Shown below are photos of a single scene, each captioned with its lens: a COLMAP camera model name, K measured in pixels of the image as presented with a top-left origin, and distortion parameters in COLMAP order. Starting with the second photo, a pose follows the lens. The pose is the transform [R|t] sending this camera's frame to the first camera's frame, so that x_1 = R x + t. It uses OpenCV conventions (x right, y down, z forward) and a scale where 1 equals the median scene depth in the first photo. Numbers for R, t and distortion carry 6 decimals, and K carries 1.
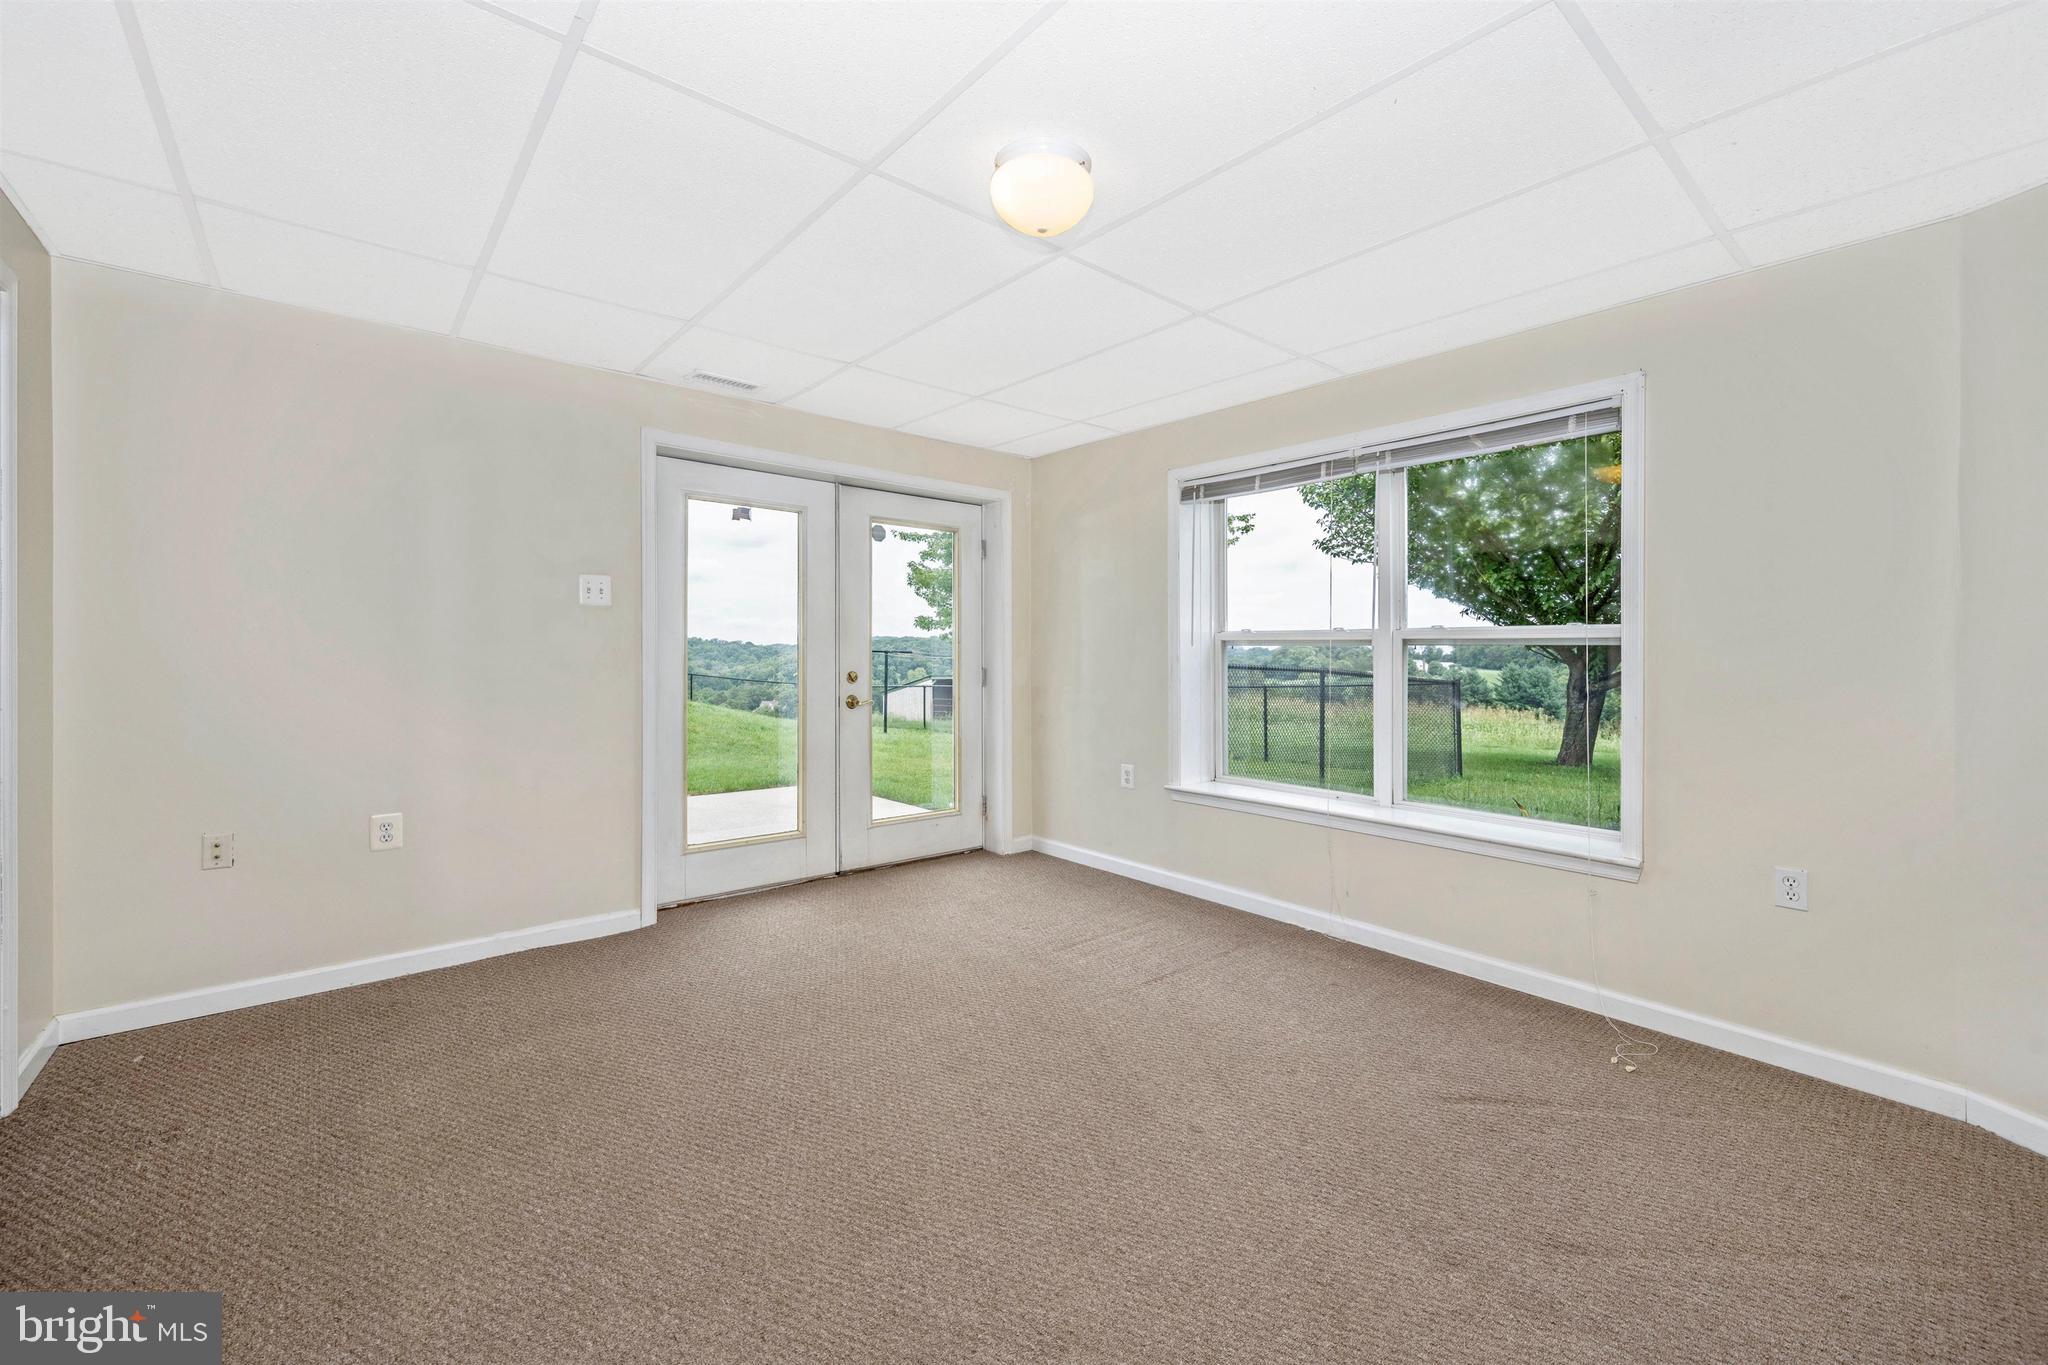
lens RADIAL K [[838.4, 0, 1020.8], [0, 838.4, 652.1], [0, 0, 1]] dist [0.012823, 0.000269]
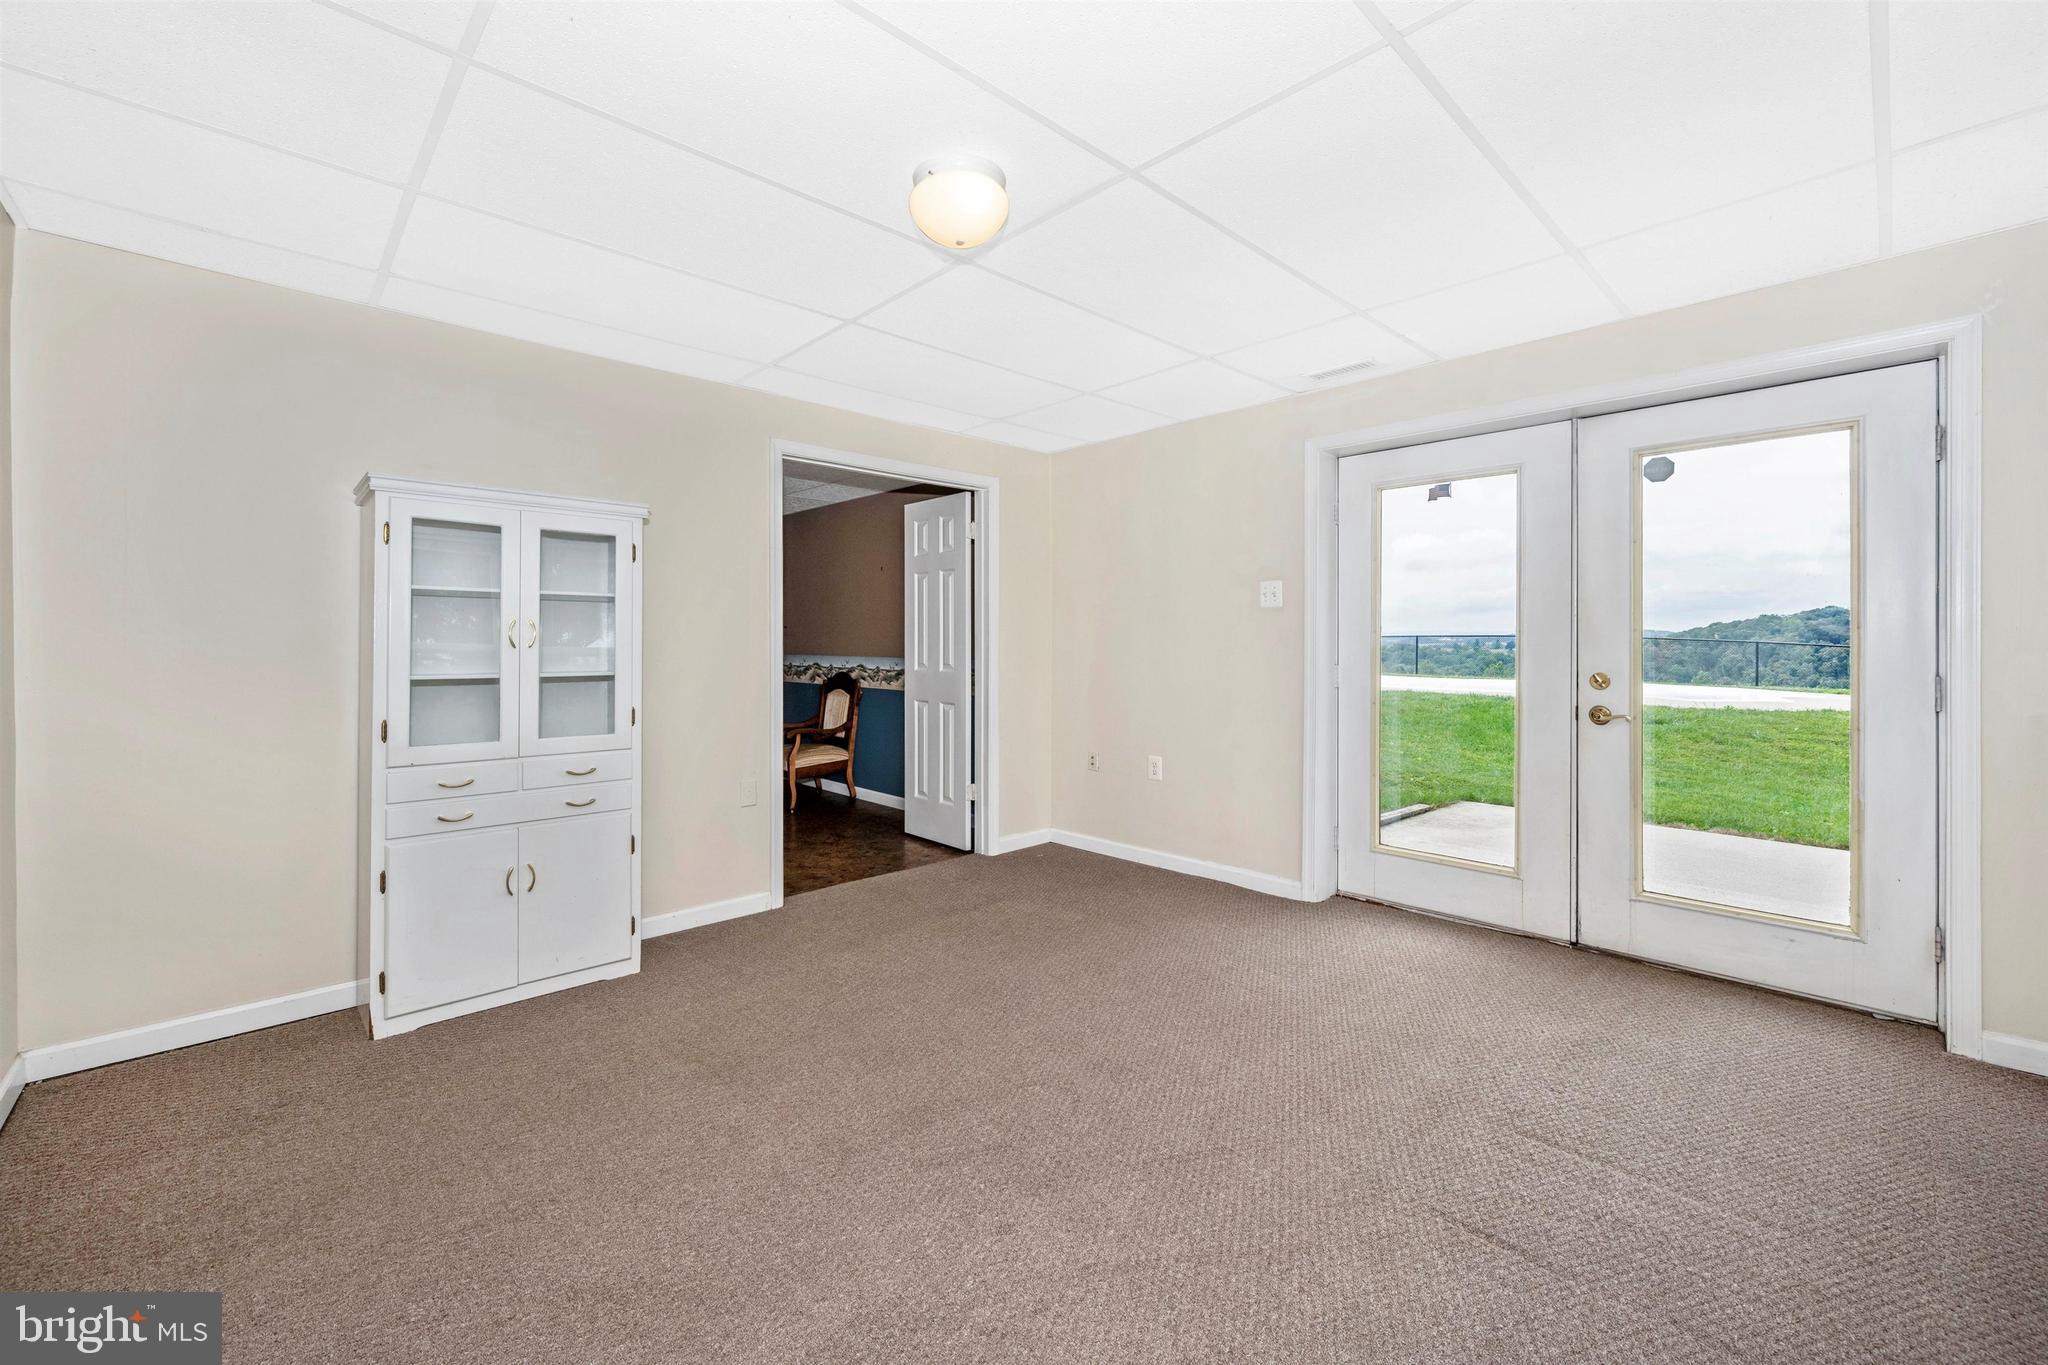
lens RADIAL K [[838.4, 0, 1021.9], [0, 838.4, 648.0], [0, 0, 1]] dist [0.012823, 0.000269]
pose [[0.070459, 0.001234, -0.997514, 0.525587], [0.006191, 0.999979, 0.001674, -0.002850], [0.997495, -0.006293, 0.070450, 0.489005]]
